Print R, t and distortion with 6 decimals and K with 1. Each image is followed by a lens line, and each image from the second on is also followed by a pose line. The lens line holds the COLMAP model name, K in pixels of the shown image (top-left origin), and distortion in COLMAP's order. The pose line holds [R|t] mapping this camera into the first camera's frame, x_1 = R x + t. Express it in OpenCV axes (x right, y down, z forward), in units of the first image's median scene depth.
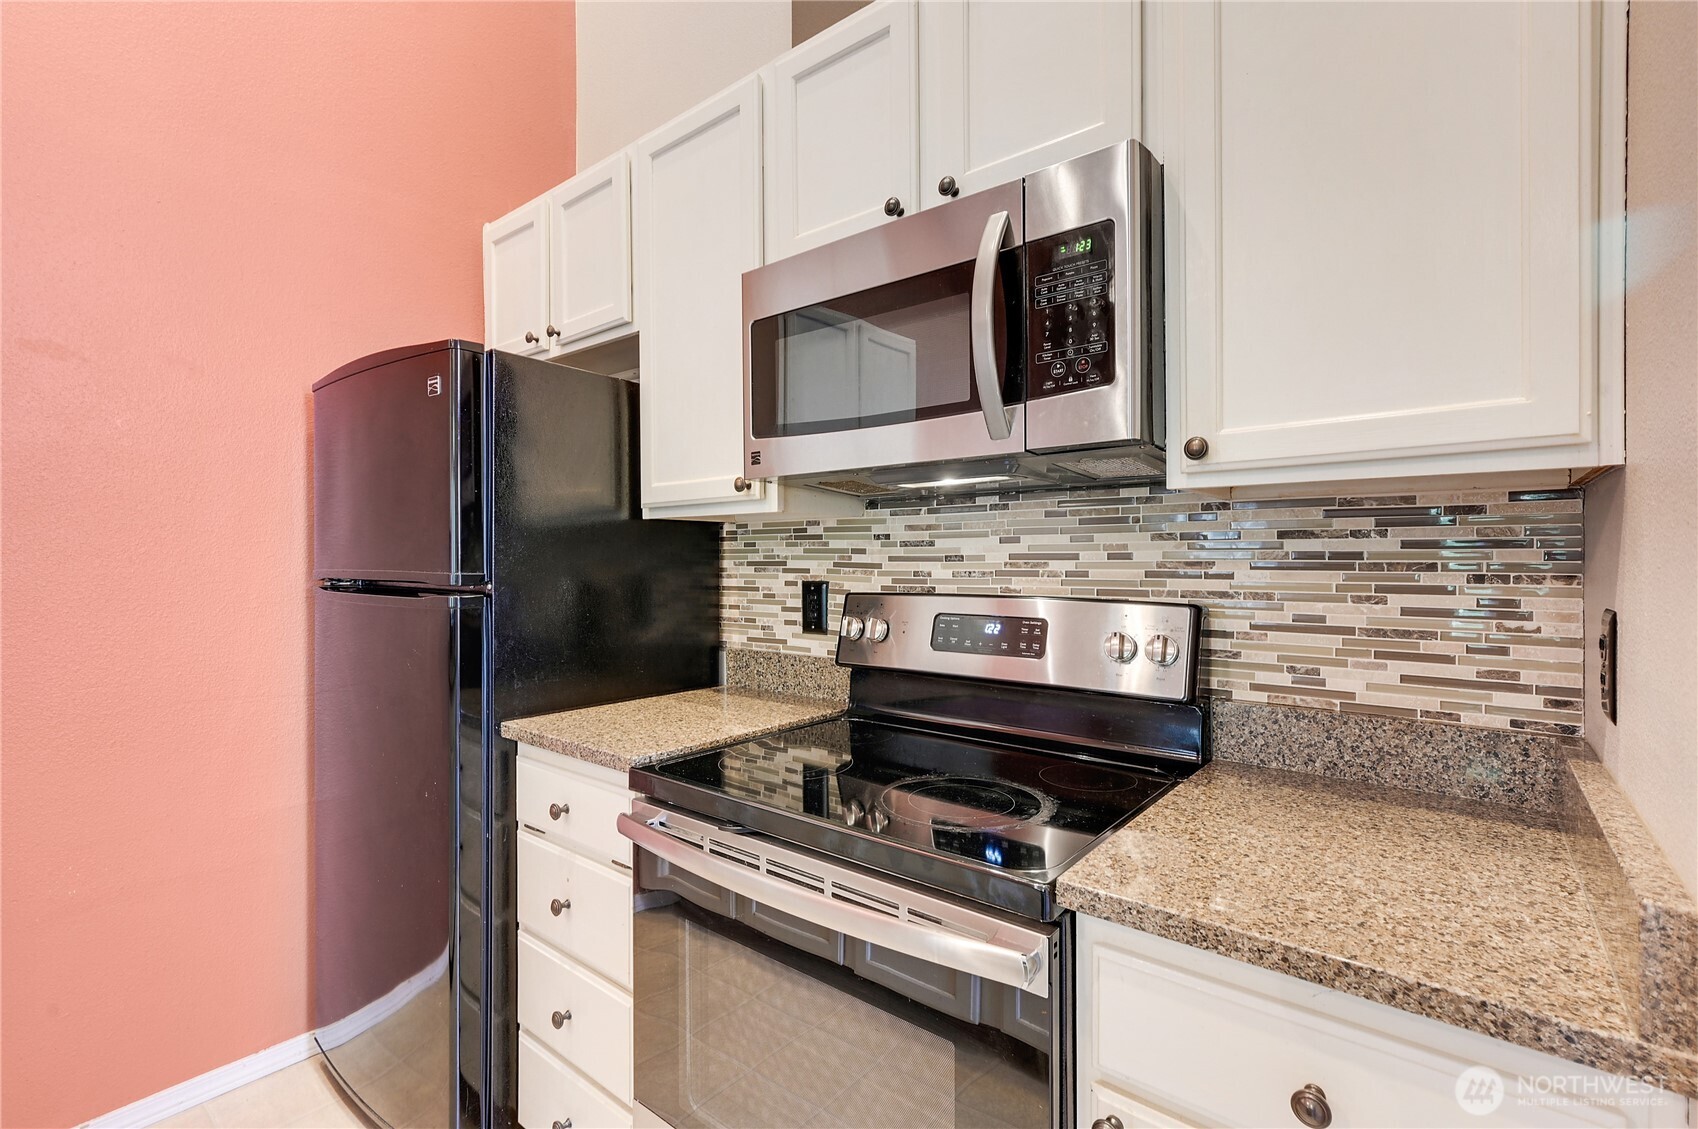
lens RADIAL K [[750.4, 0, 857.5], [0, 750.4, 563.6], [0, 0, 1]] dist [0.002619, -0.000326]
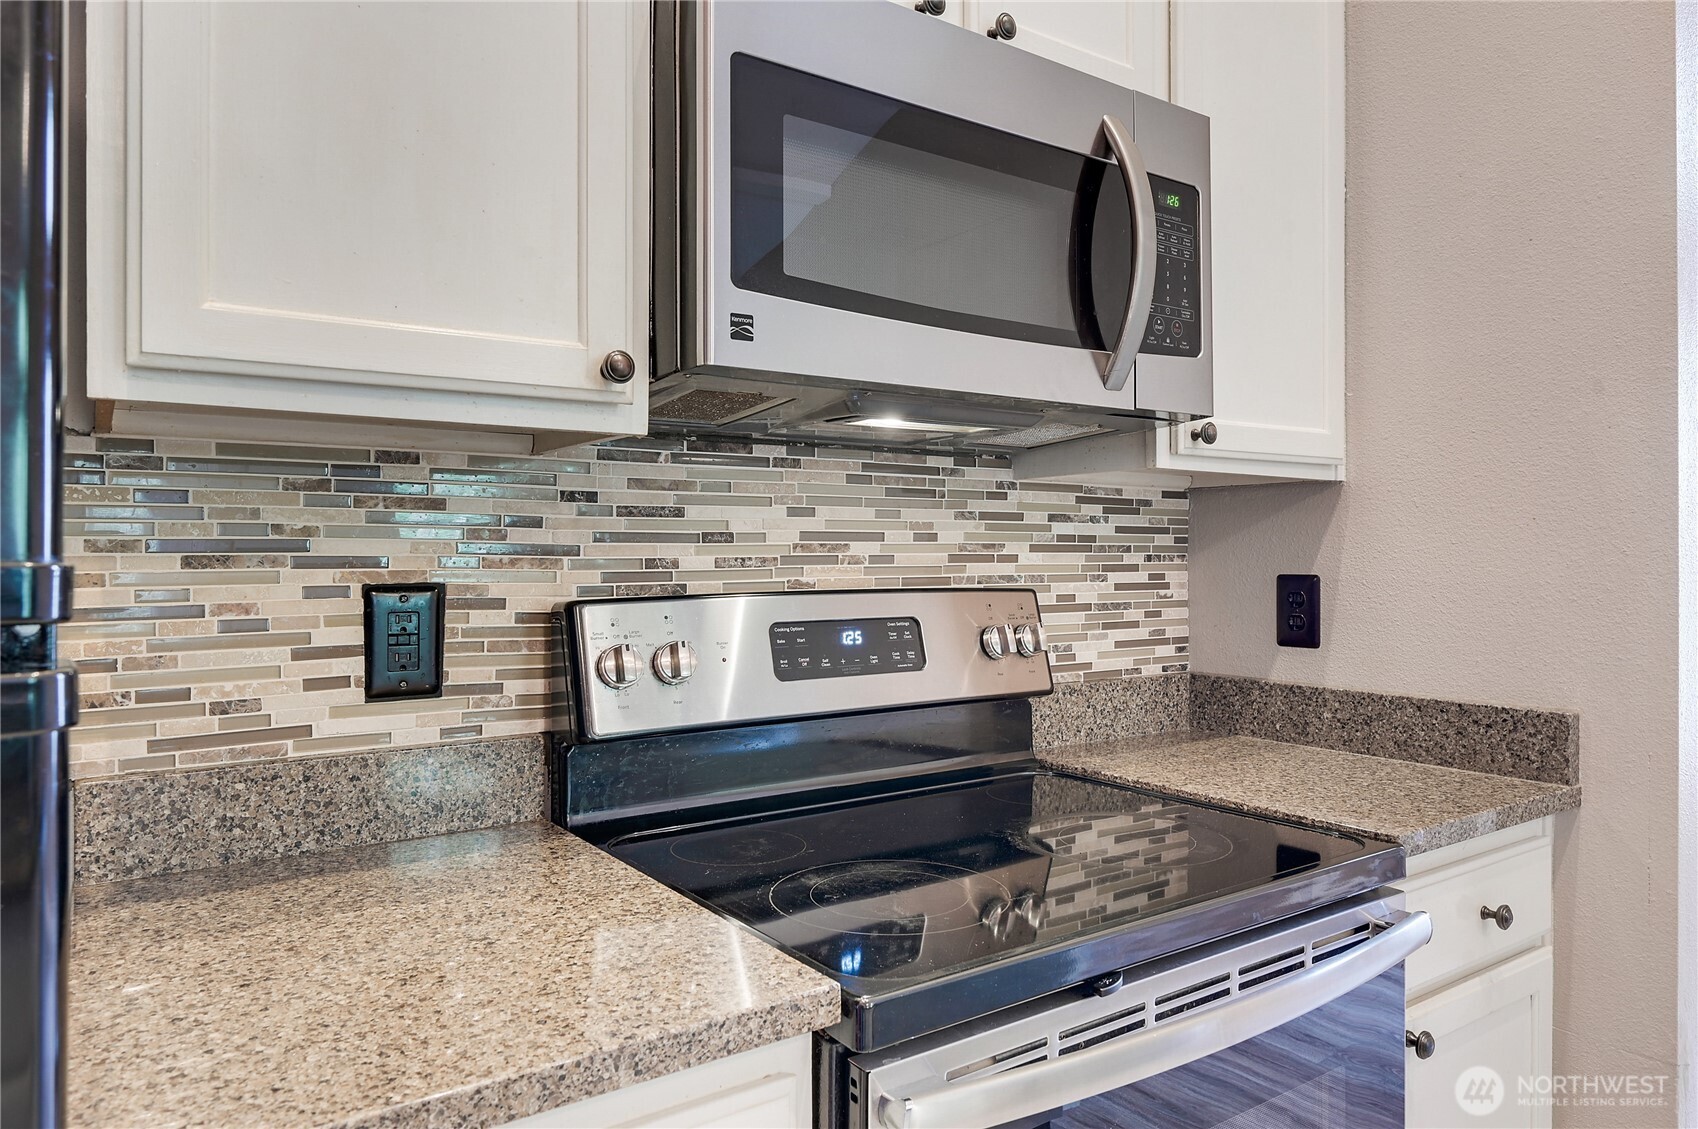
lens RADIAL K [[1095.5, 0, 848.0], [0, 1095.5, 552.5], [0, 0, 1]] dist [0.000459, -0.000576]
pose [[0.291767, -0.002417, 0.956486, -0.975741], [0.002902, 0.999994, 0.001641, 0.006071], [-0.956485, 0.002297, 0.291772, 0.860940]]
